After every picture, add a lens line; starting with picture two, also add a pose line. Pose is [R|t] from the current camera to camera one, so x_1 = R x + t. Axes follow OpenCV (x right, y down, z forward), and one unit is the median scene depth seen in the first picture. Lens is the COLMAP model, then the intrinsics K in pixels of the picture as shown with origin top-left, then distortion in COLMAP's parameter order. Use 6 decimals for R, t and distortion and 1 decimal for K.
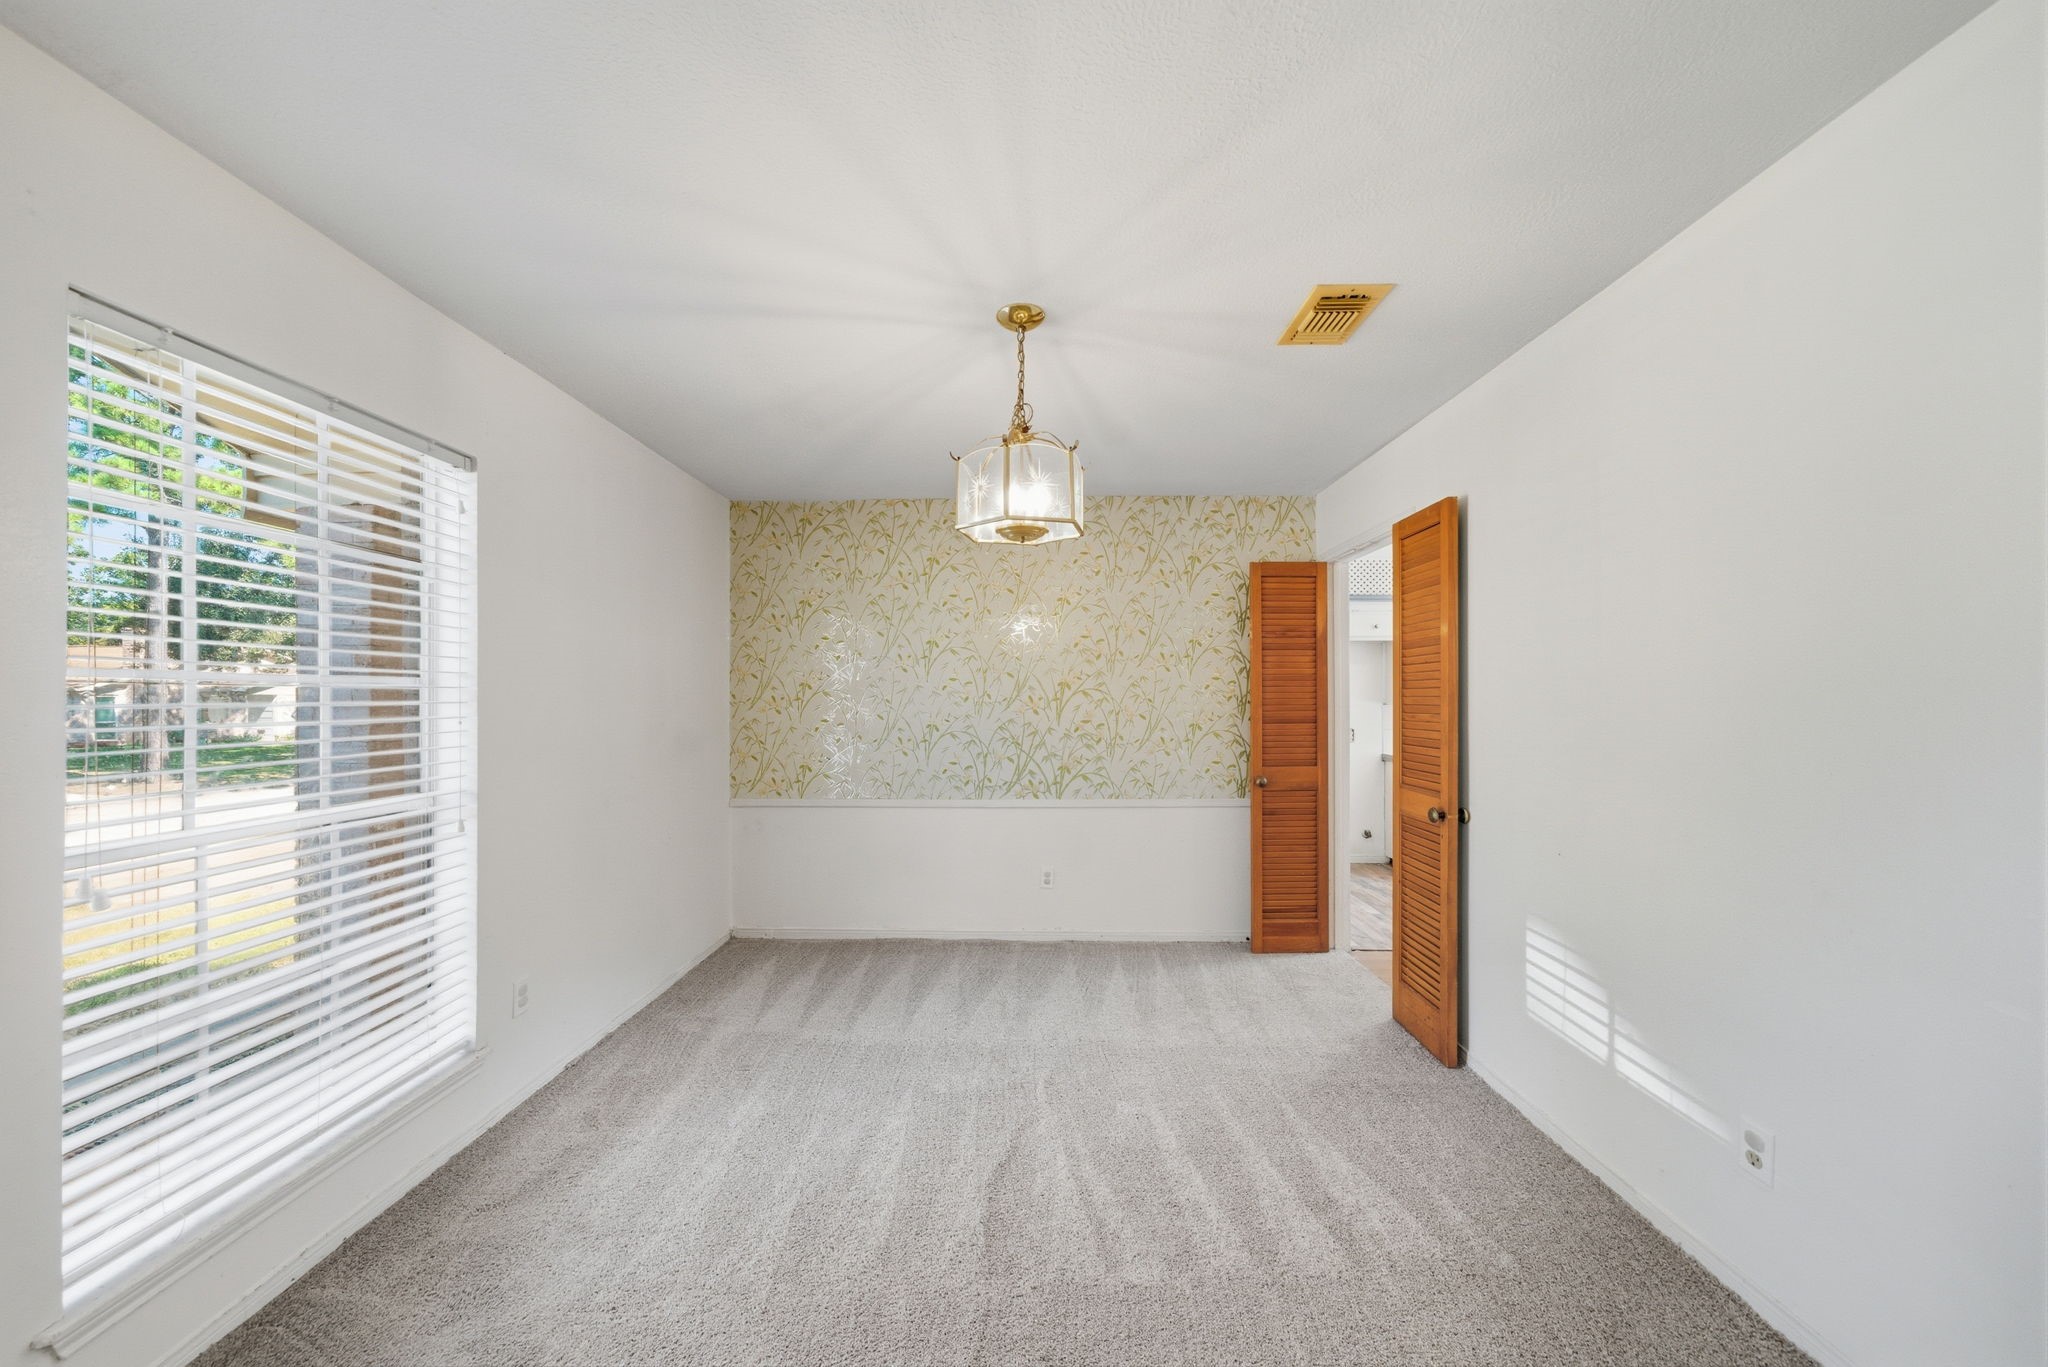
lens RADIAL K [[693.4, 0, 1021.2], [0, 693.4, 695.2], [0, 0, 1]] dist [-0.000192, -0.000045]
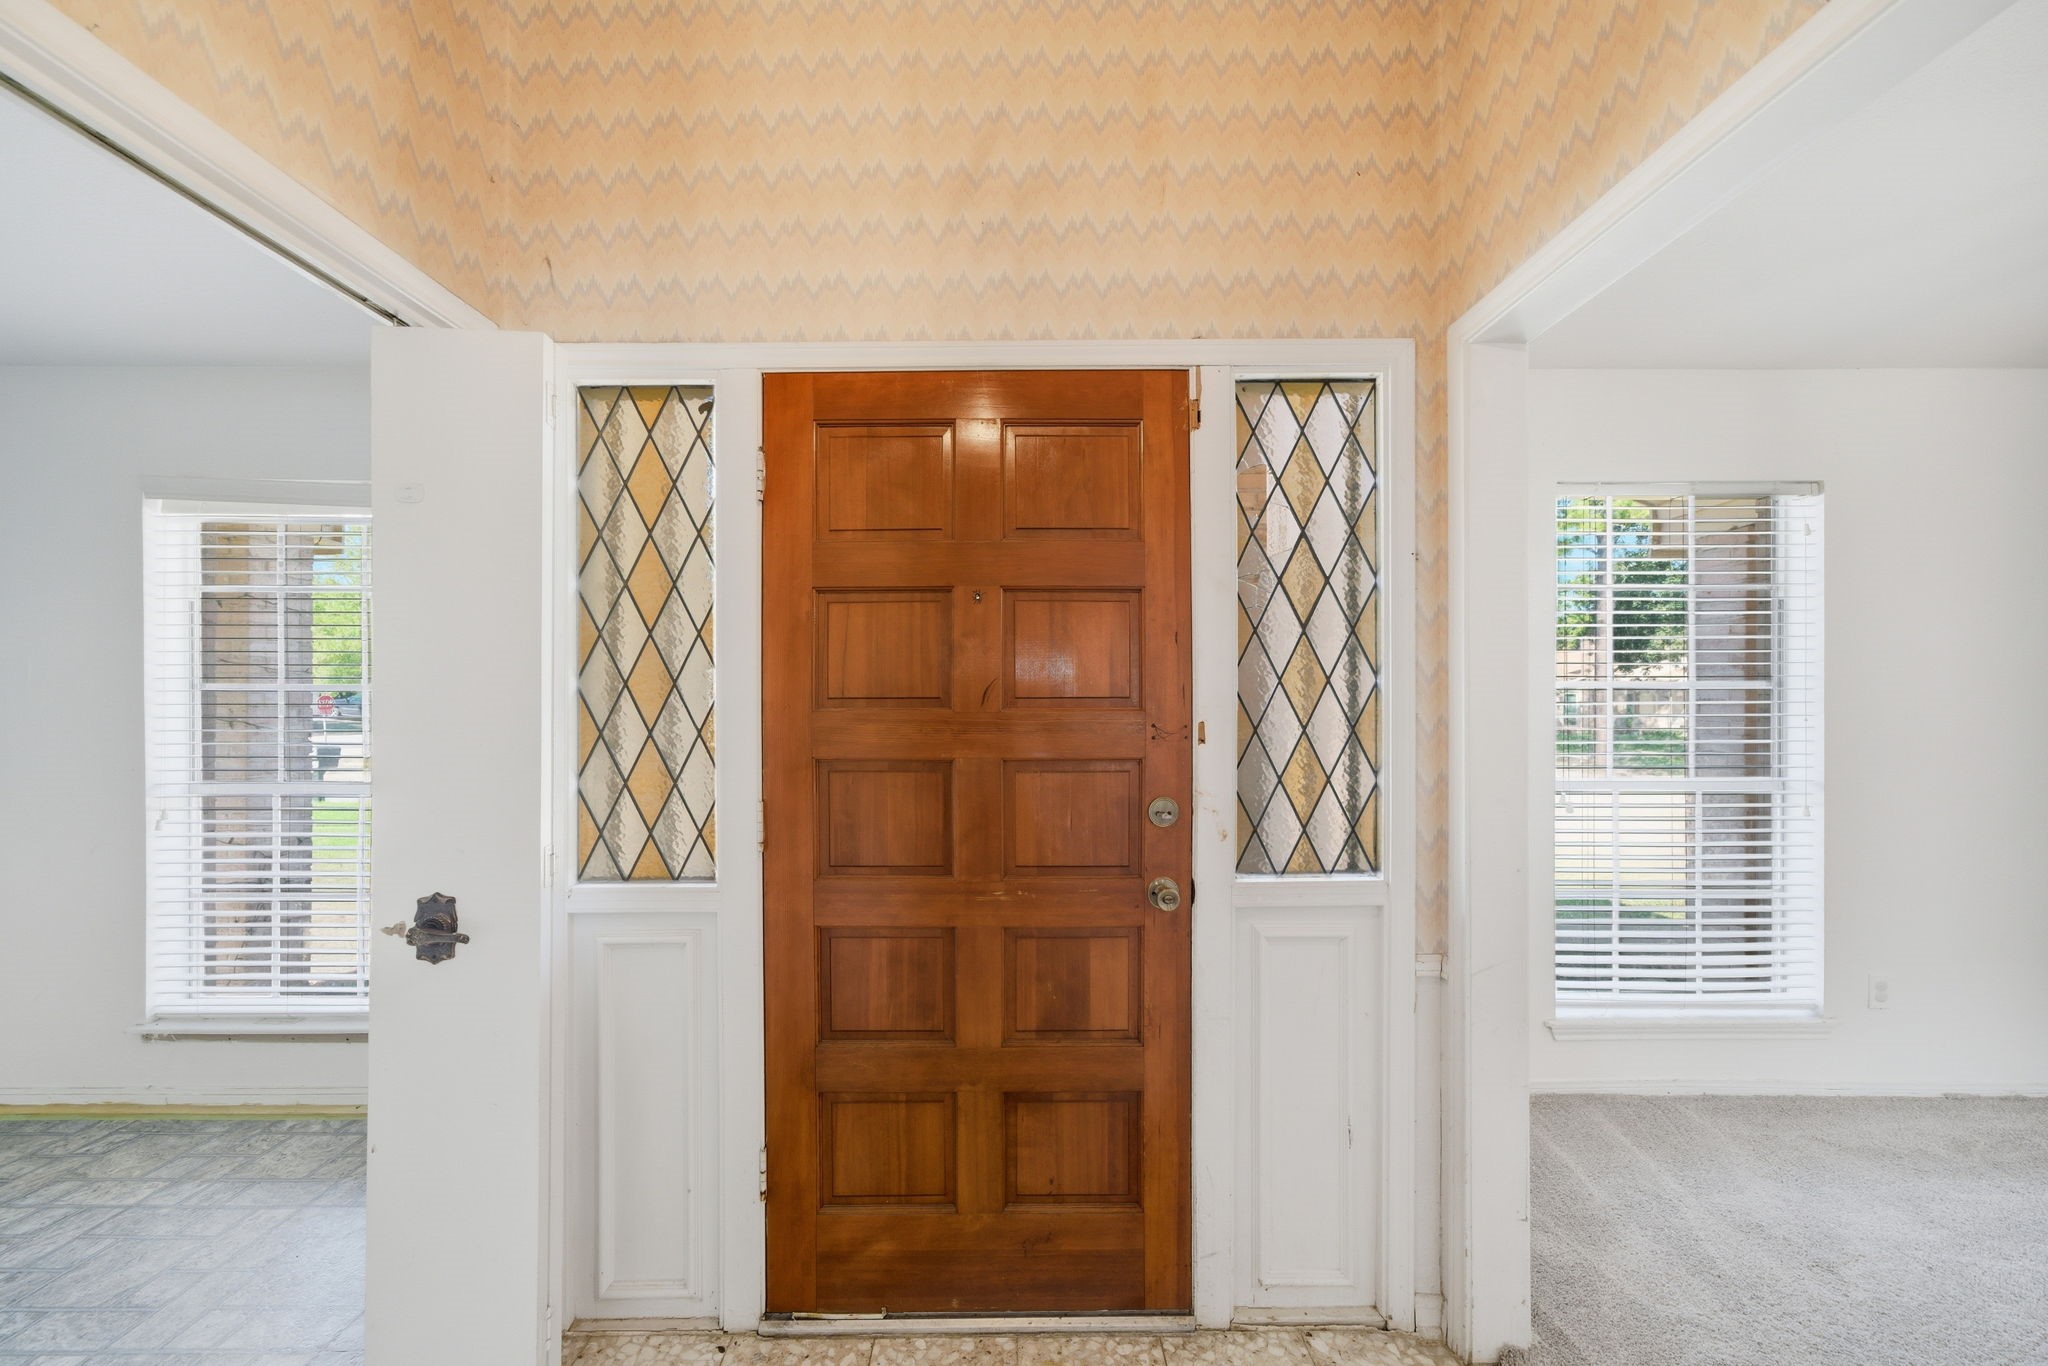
lens RADIAL K [[772.2, 0, 1018.6], [0, 772.2, 689.2], [0, 0, 1]] dist [0.000688, 0.004089]
pose [[0.028185, -0.003585, -0.999596, 0.413894], [-0.000933, 0.999993, -0.003612, -0.004476], [0.999602, 0.001035, 0.028182, -0.315667]]
